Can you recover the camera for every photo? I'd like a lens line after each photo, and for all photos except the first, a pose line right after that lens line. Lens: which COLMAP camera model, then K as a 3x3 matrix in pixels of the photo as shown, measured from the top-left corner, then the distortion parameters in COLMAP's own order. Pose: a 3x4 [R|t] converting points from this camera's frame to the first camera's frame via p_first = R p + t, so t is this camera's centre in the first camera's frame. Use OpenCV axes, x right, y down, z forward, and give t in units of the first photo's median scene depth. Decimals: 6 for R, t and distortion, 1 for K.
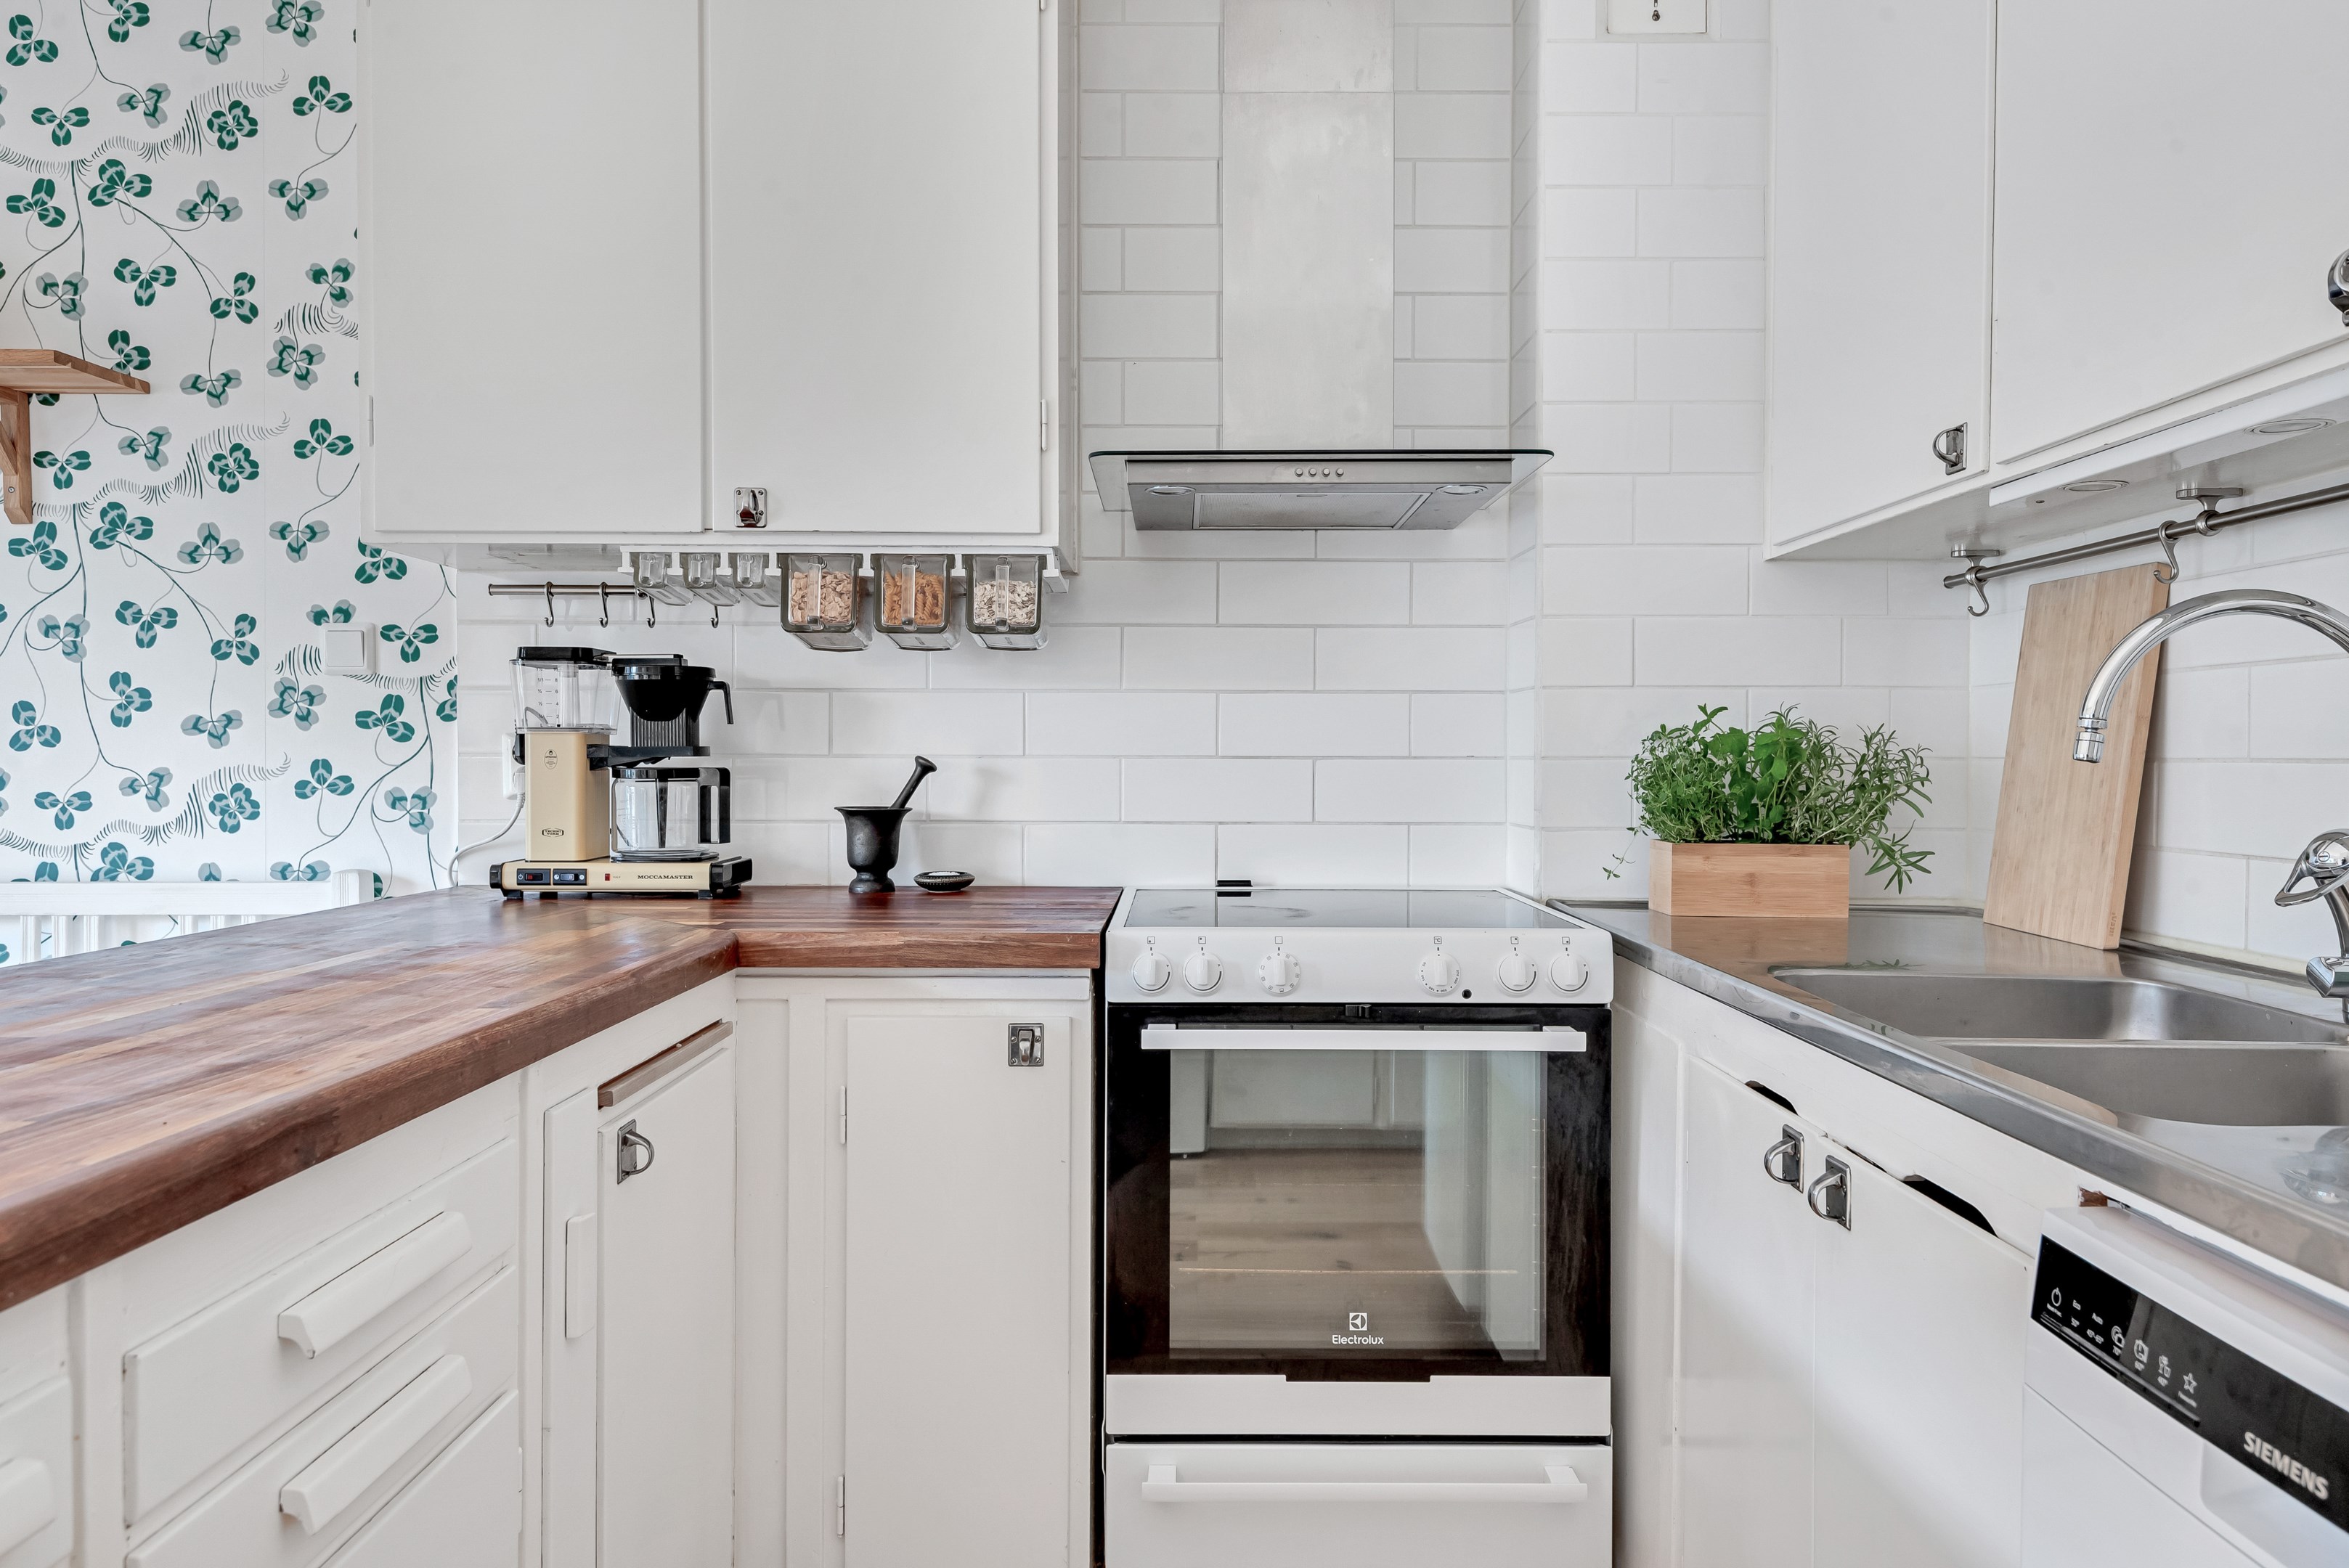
lens RADIAL K [[1582.4, 0, 1182.2], [0, 1582.4, 773.4], [0, 0, 1]] dist [0.042795, -0.027294]
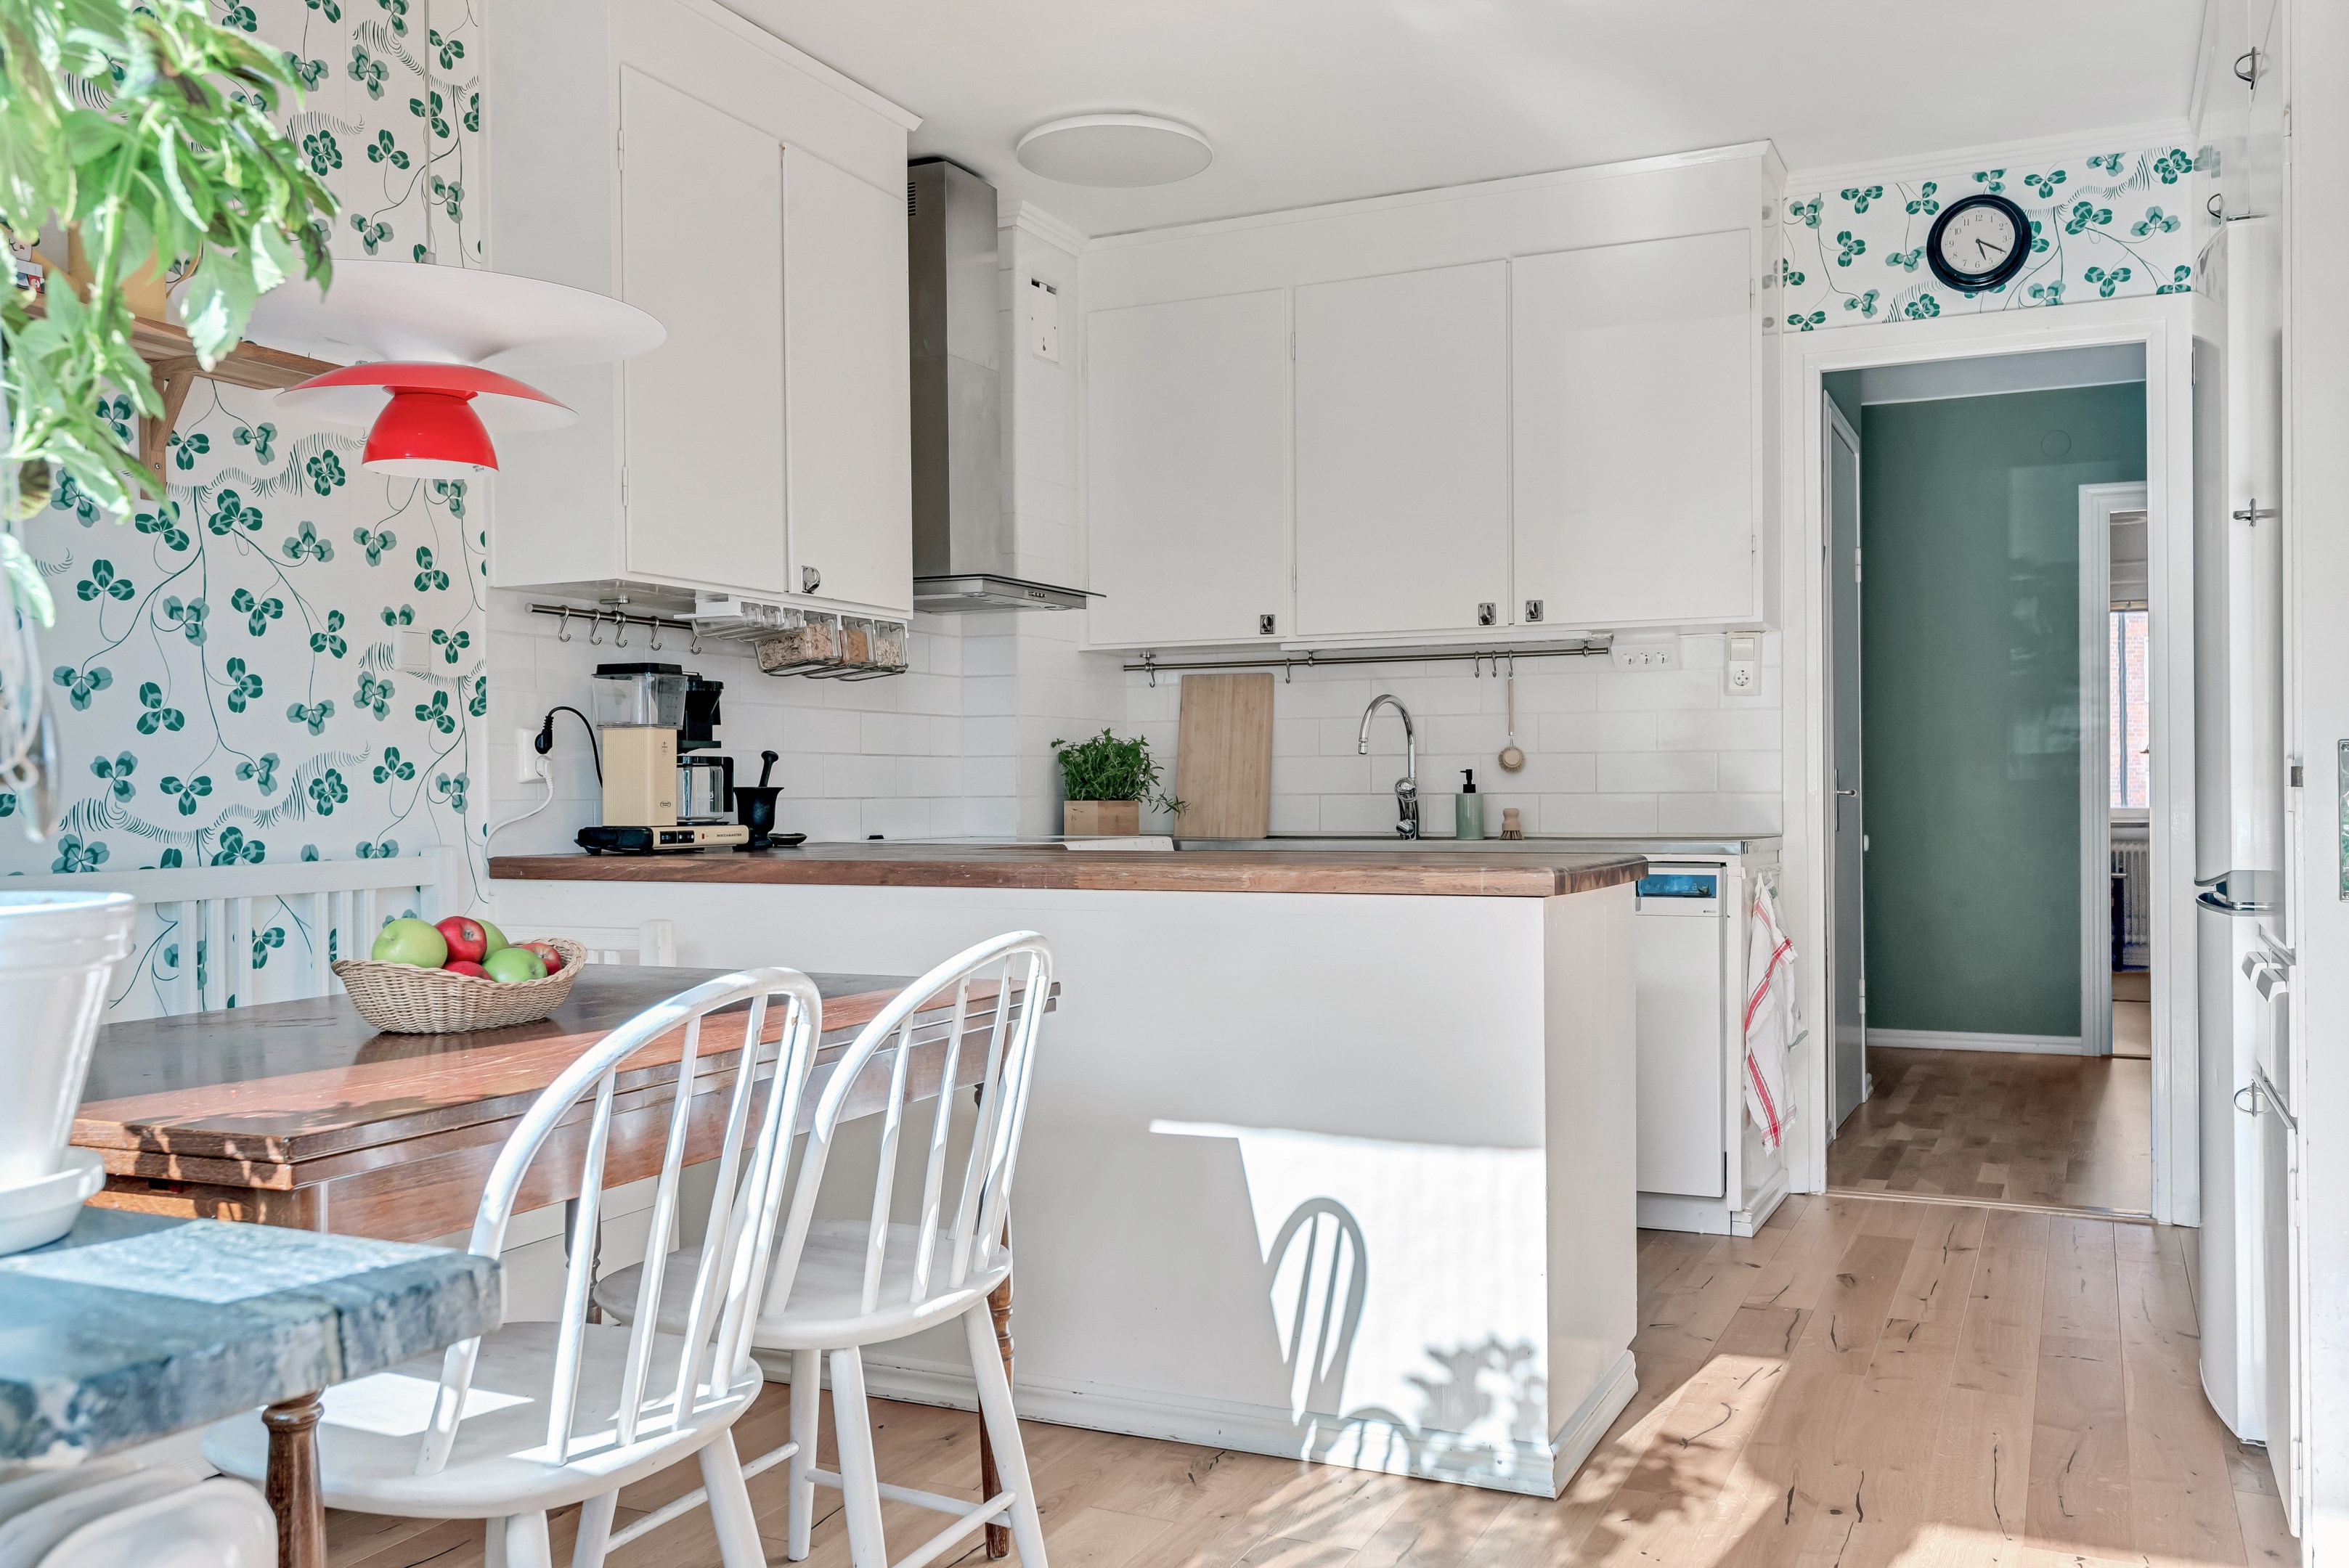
lens RADIAL K [[1969.2, 0, 1177.9], [0, 1969.2, 788.2], [0, 0, 1]] dist [0.037029, -0.002440]
pose [[0.419617, -0.004206, 0.907692, -1.550677], [0.016143, 0.999866, -0.002829, 0.031954], [-0.907558, 0.015840, 0.419628, -0.063972]]
